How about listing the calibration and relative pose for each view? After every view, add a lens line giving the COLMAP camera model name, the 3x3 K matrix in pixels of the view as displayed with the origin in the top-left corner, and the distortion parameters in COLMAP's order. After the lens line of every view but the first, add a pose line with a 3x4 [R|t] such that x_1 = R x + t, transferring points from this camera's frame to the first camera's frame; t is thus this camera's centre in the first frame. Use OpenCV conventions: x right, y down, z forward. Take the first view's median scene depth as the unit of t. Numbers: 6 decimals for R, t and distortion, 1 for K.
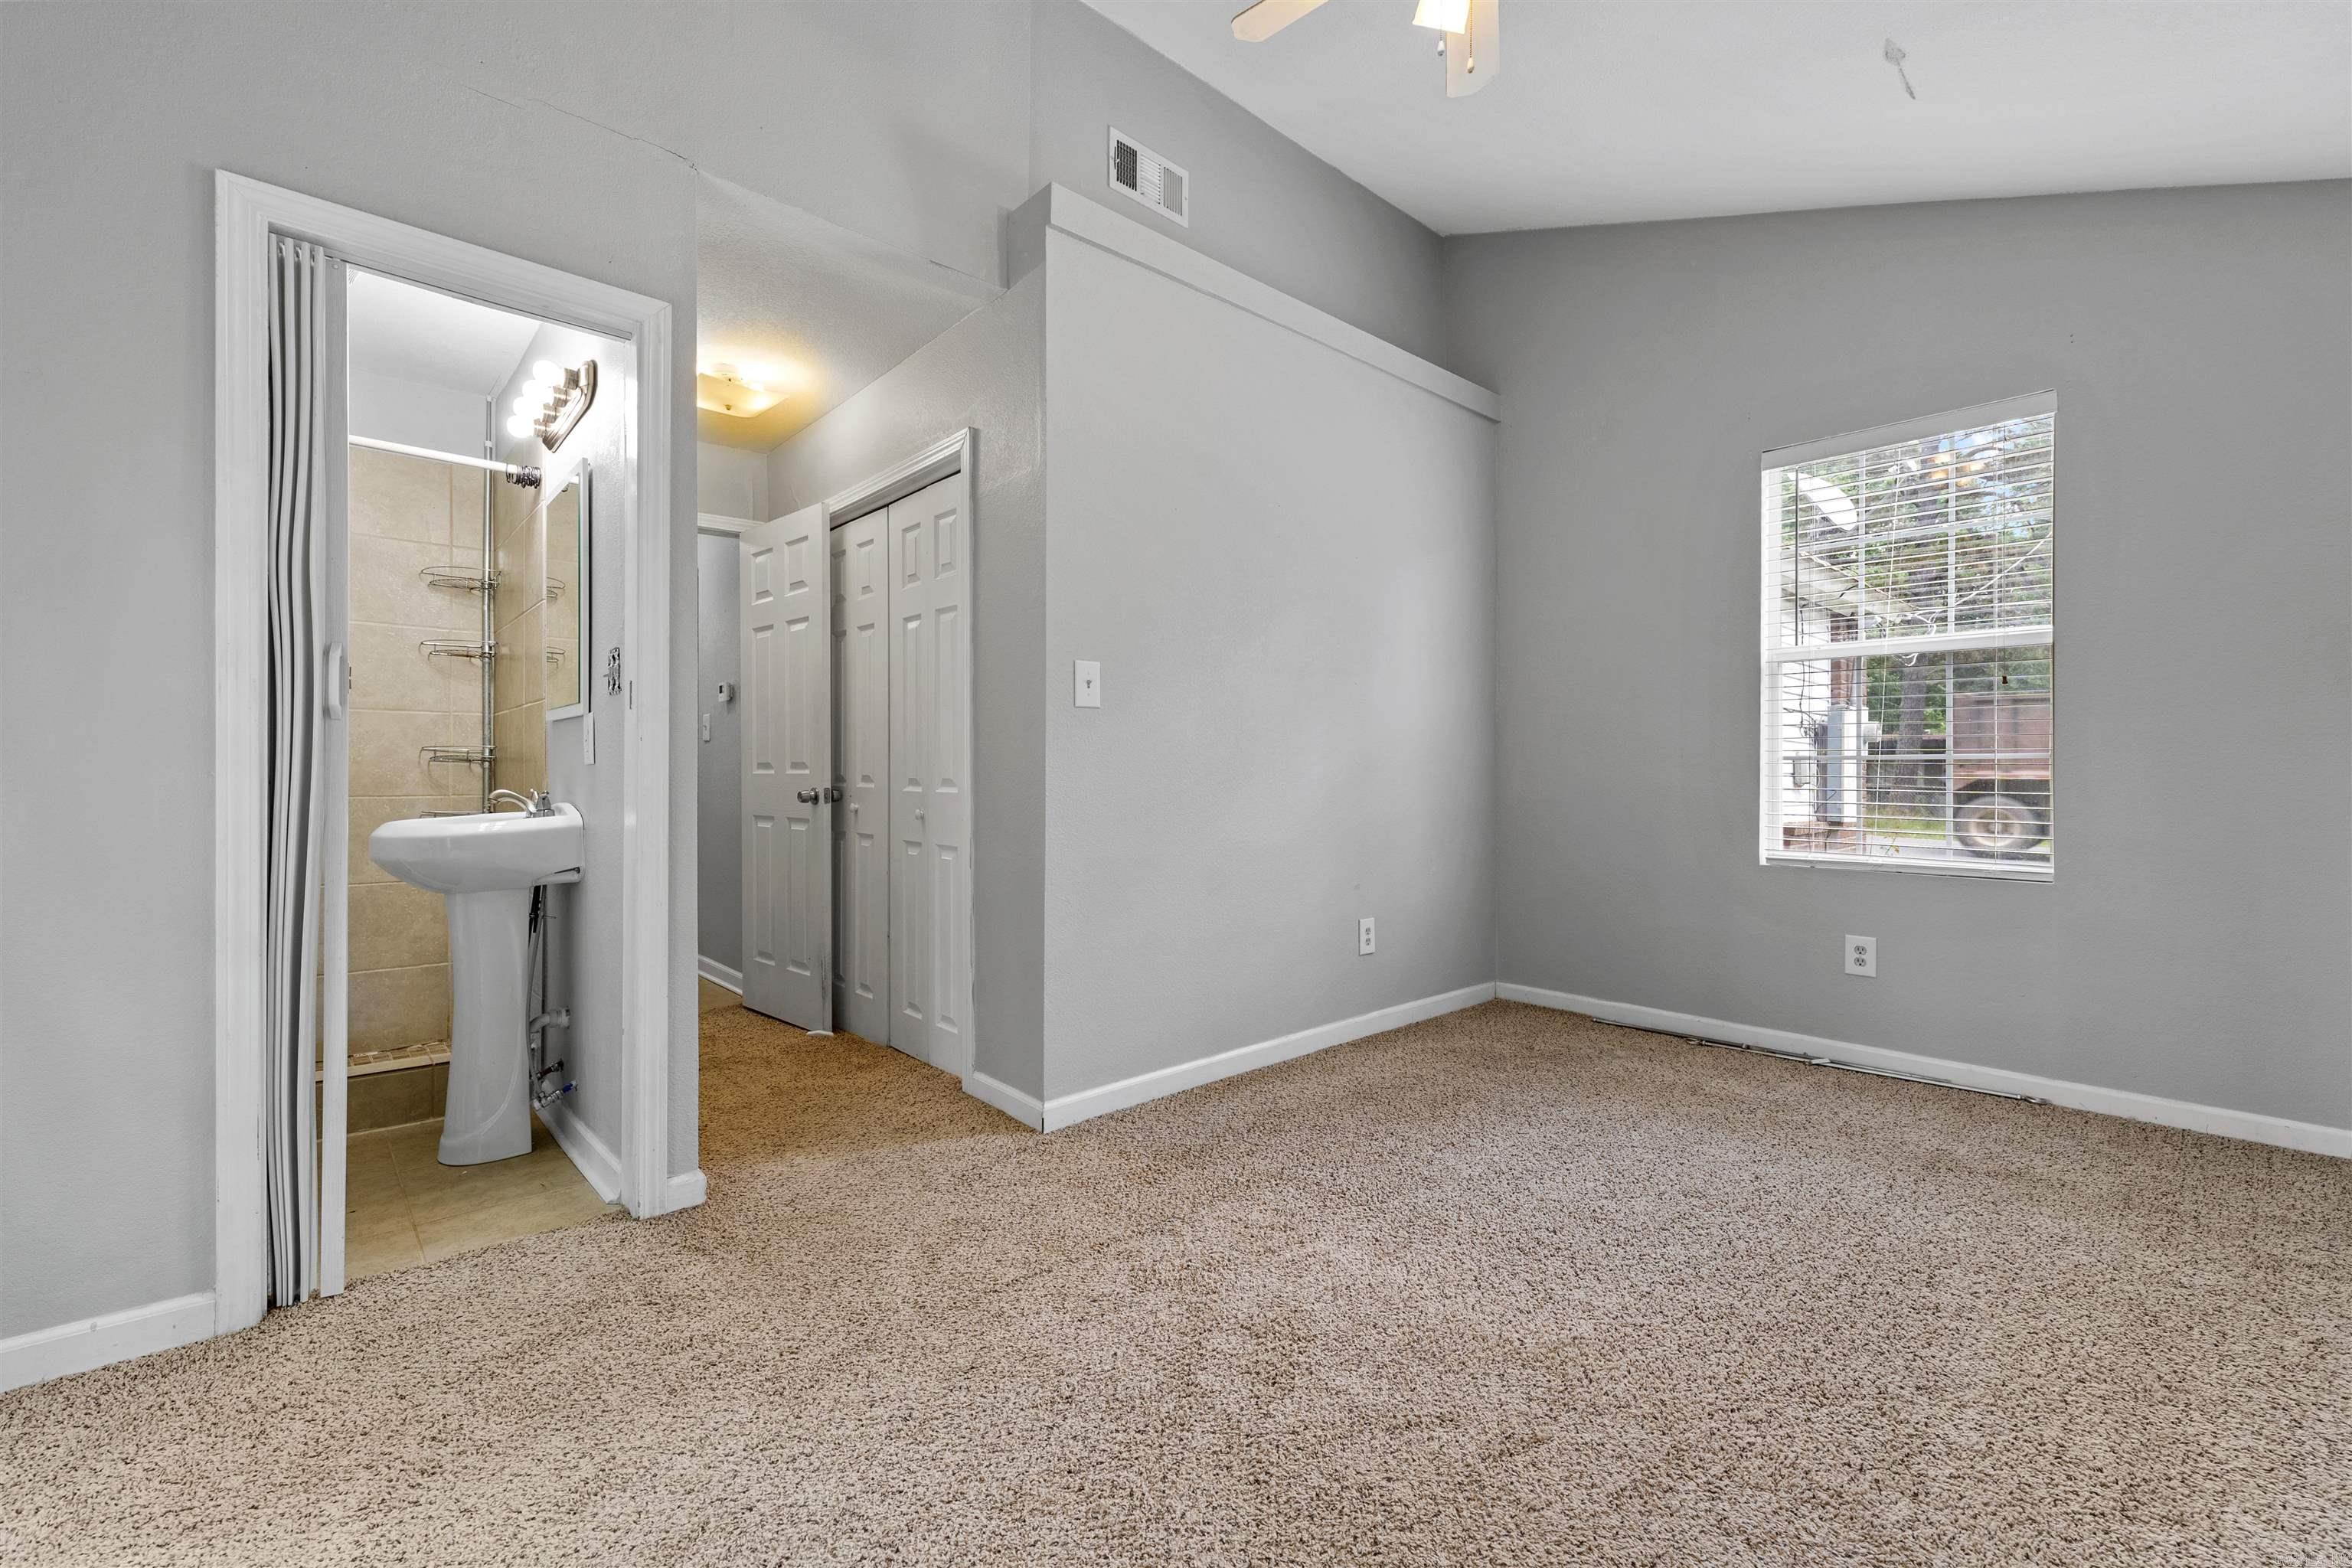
lens RADIAL K [[972.6, 0, 1176.0], [0, 972.6, 784.0], [0, 0, 1]] dist [-0.000679, -0.000368]
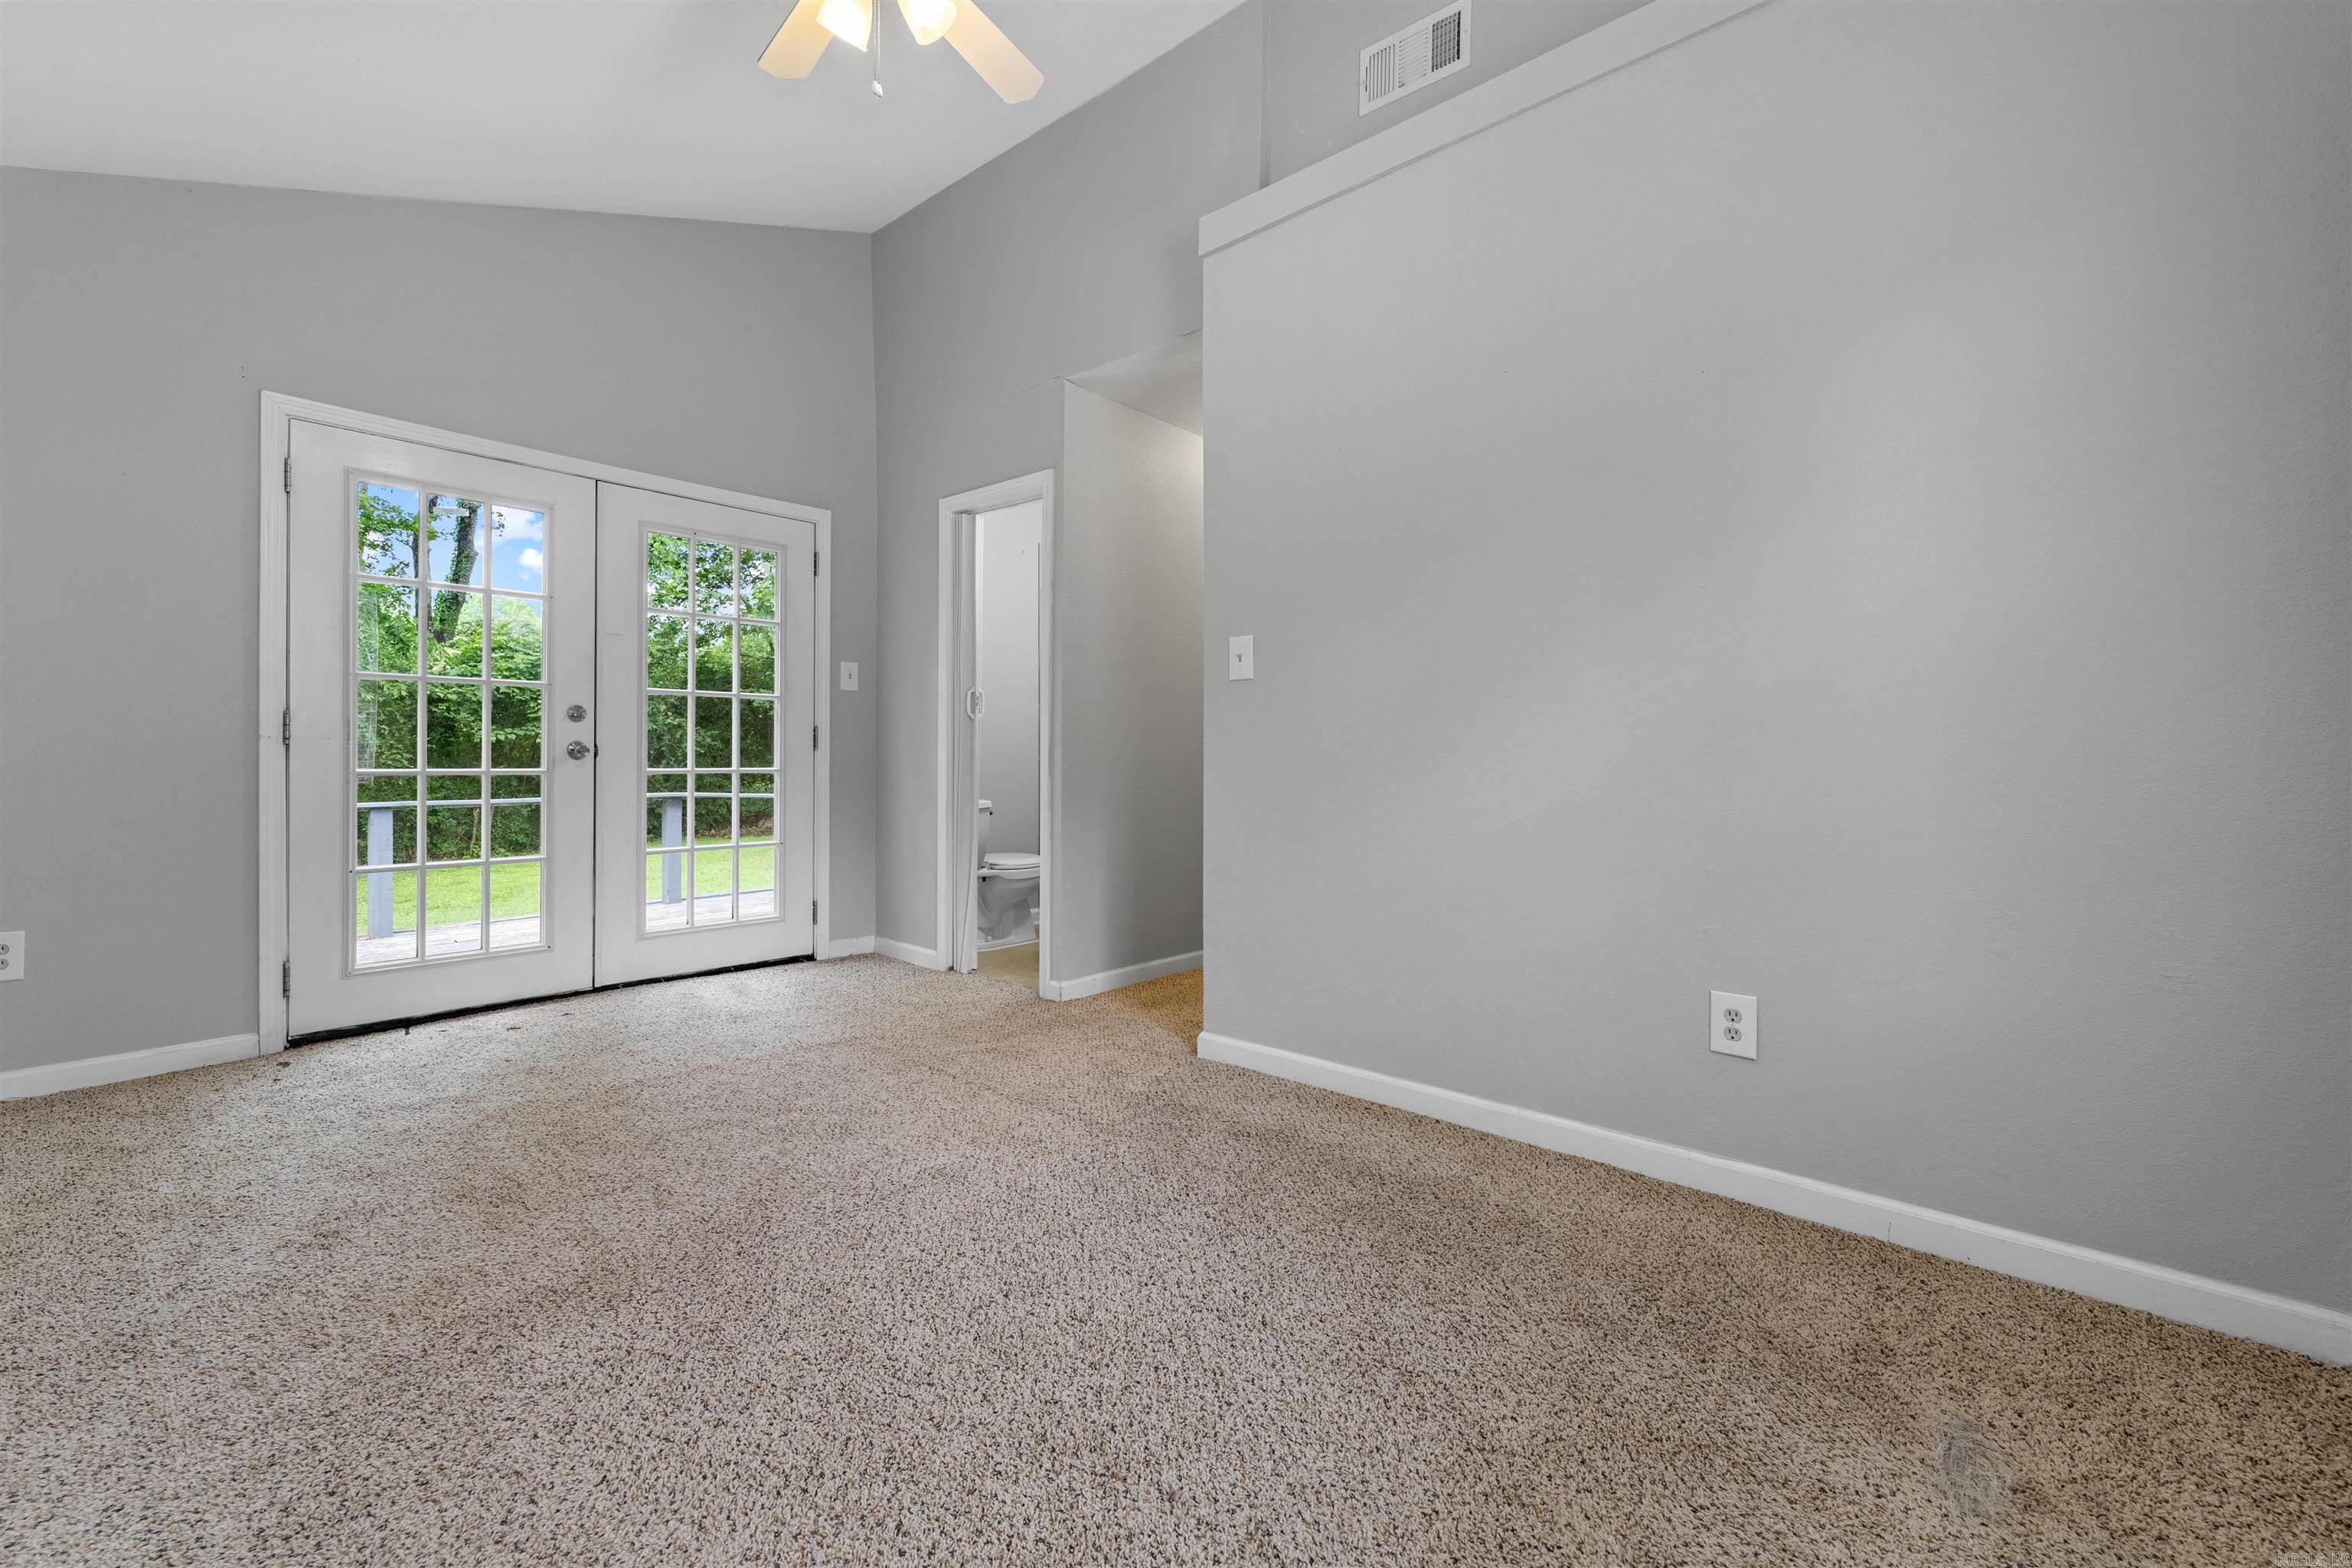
lens RADIAL K [[995.9, 0, 1176.4], [0, 995.9, 740.2], [0, 0, 1]] dist [-0.001049, -0.000374]
pose [[0.102505, -0.002059, -0.994730, 0.934497], [-0.000861, 0.999997, -0.002158, -0.009961], [0.994732, 0.001078, 0.102503, 0.776051]]
